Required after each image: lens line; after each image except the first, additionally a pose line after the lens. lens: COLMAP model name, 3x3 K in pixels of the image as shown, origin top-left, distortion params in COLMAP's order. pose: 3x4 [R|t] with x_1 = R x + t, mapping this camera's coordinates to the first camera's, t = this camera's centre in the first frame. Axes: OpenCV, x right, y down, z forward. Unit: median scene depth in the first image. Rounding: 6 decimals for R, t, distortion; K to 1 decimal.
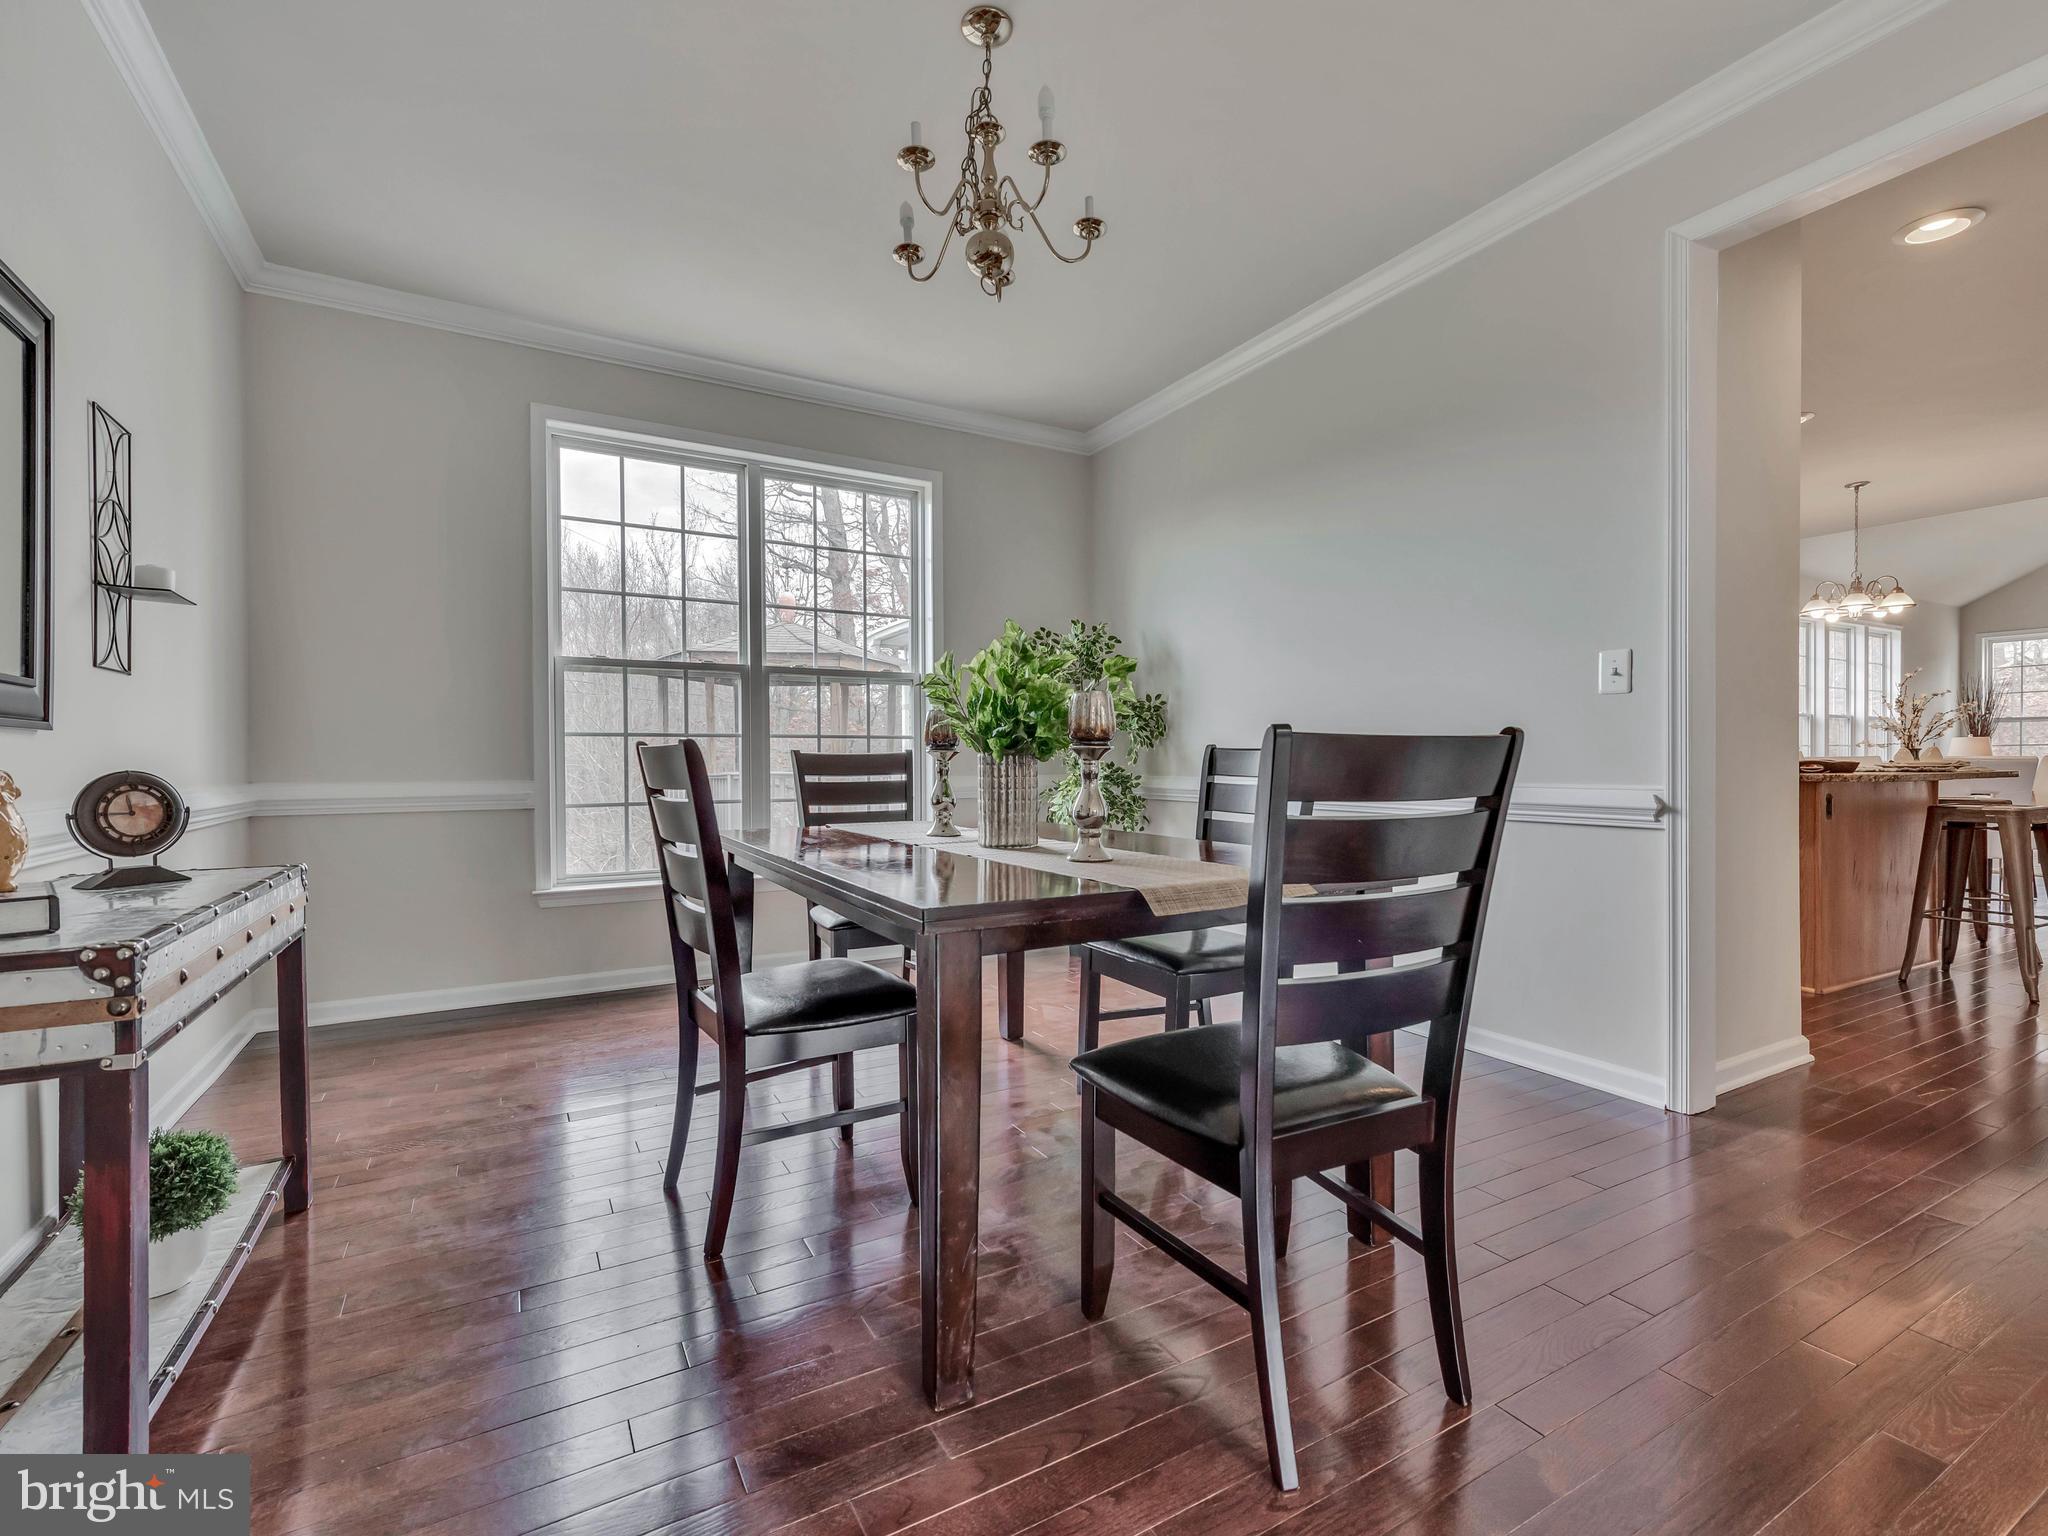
lens RADIAL K [[927.2, 0, 1024.0], [0, 927.2, 768.0], [0, 0, 1]] dist [0.000130, -0.000015]
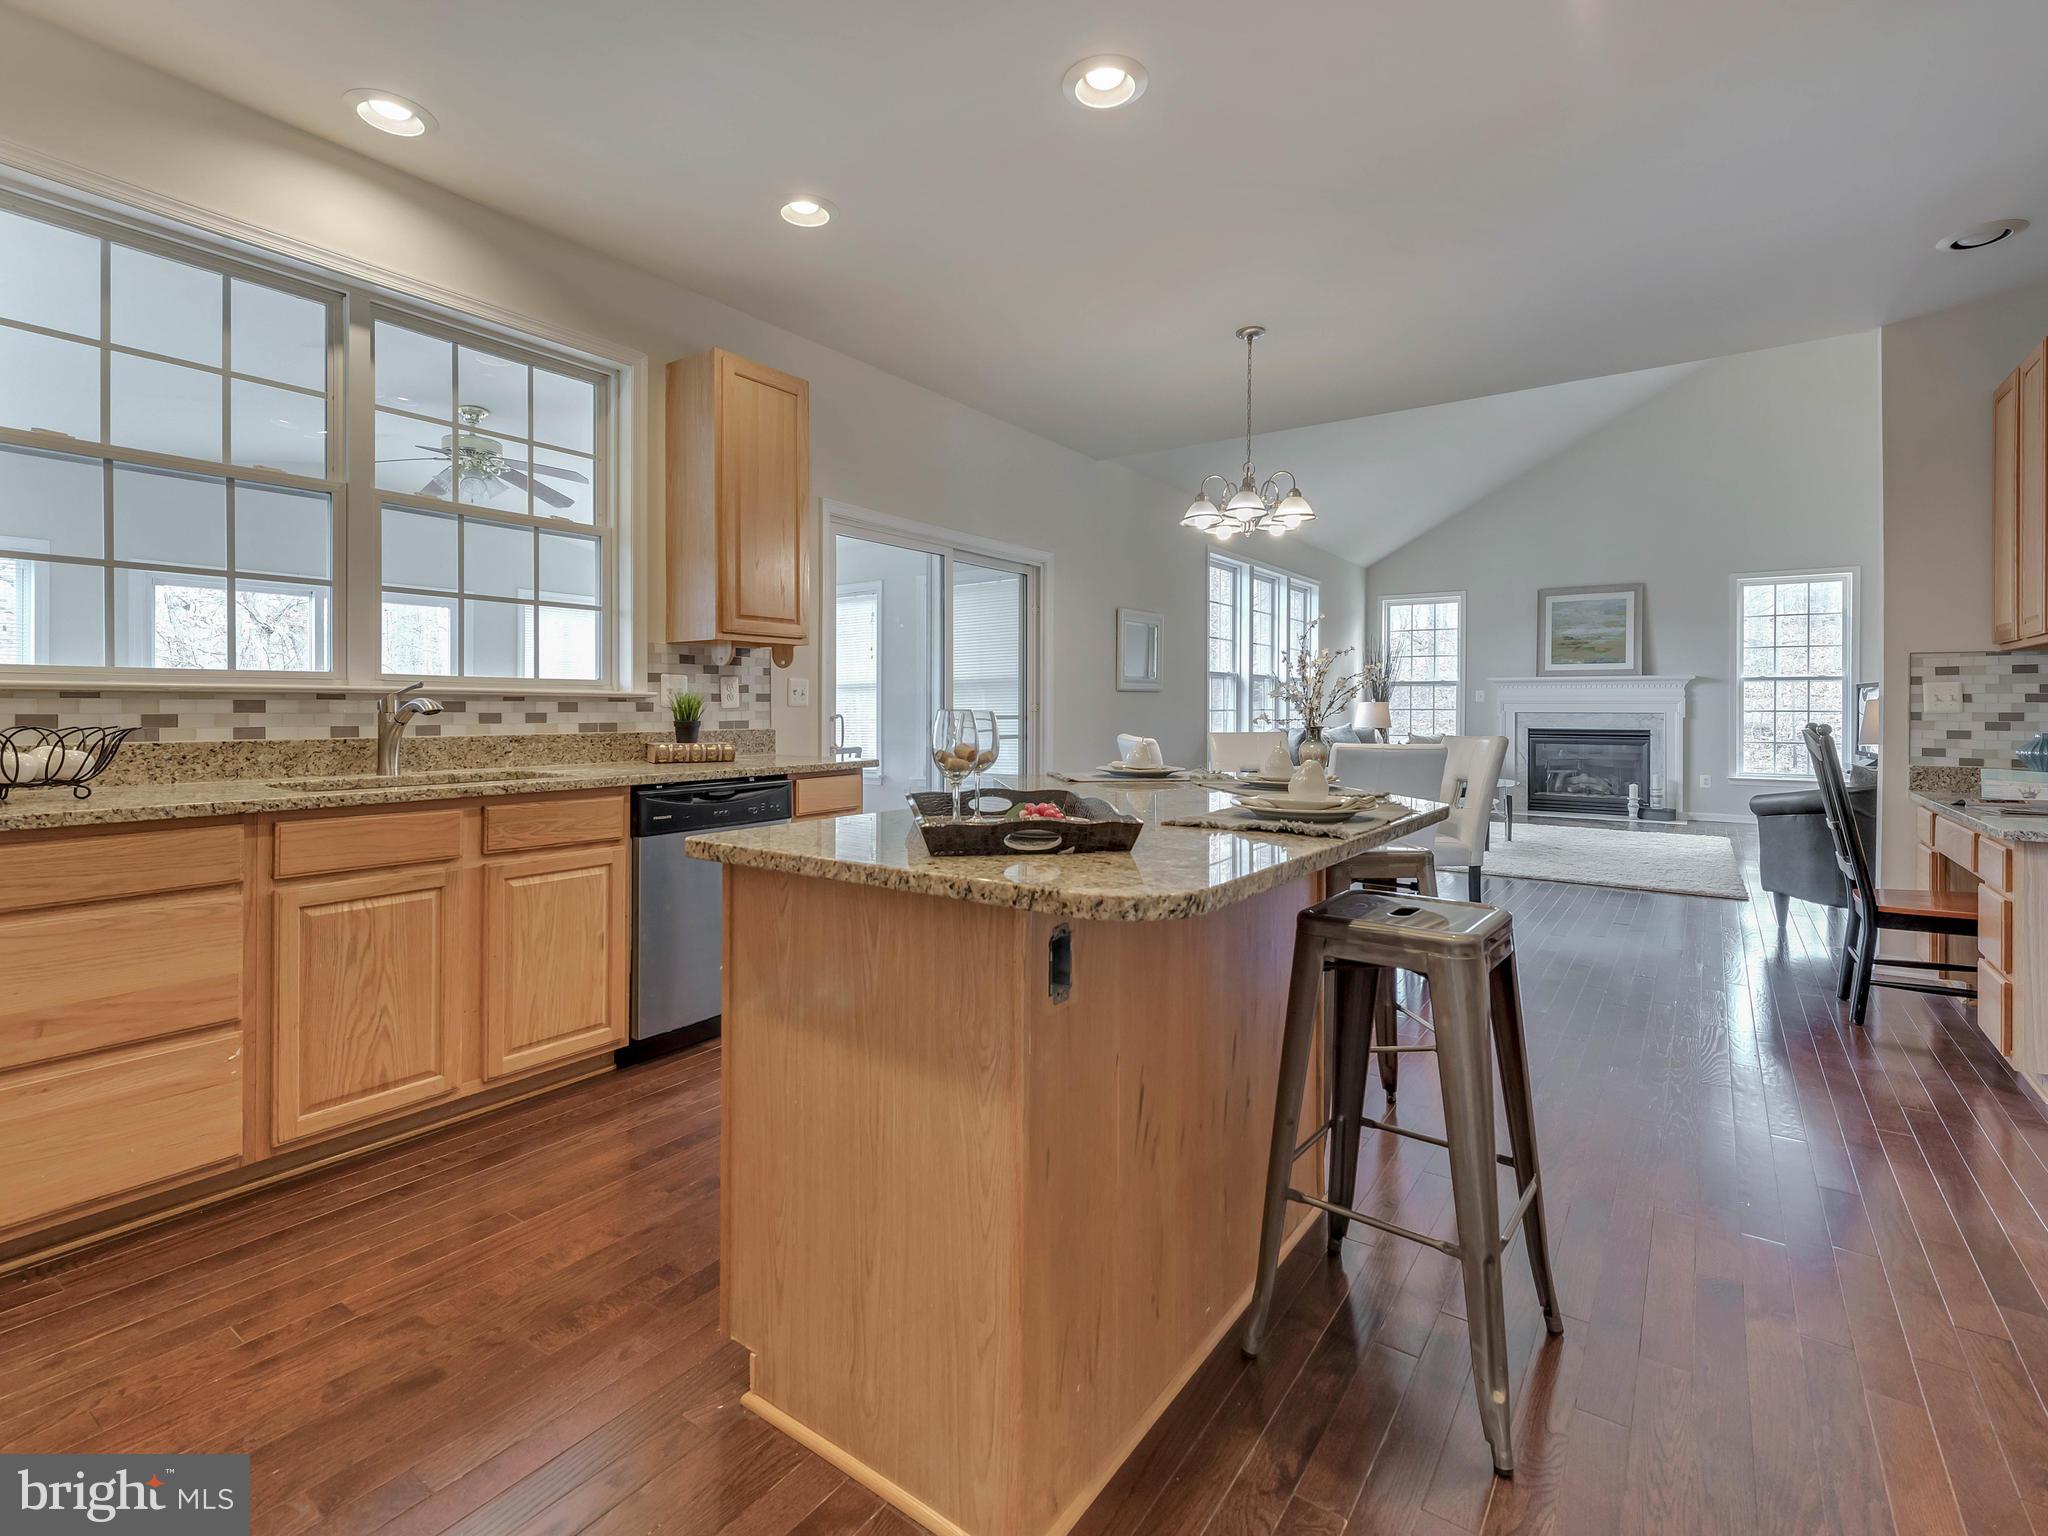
lens RADIAL K [[952.6, 0, 1022.9], [0, 952.6, 709.0], [0, 0, 1]] dist [0.000760, 0.000029]
pose [[0.902826, 0.009159, 0.429909, 0.423471], [-0.008132, 0.999958, -0.004226, -0.028823], [-0.429930, 0.000320, 0.902862, 0.417178]]
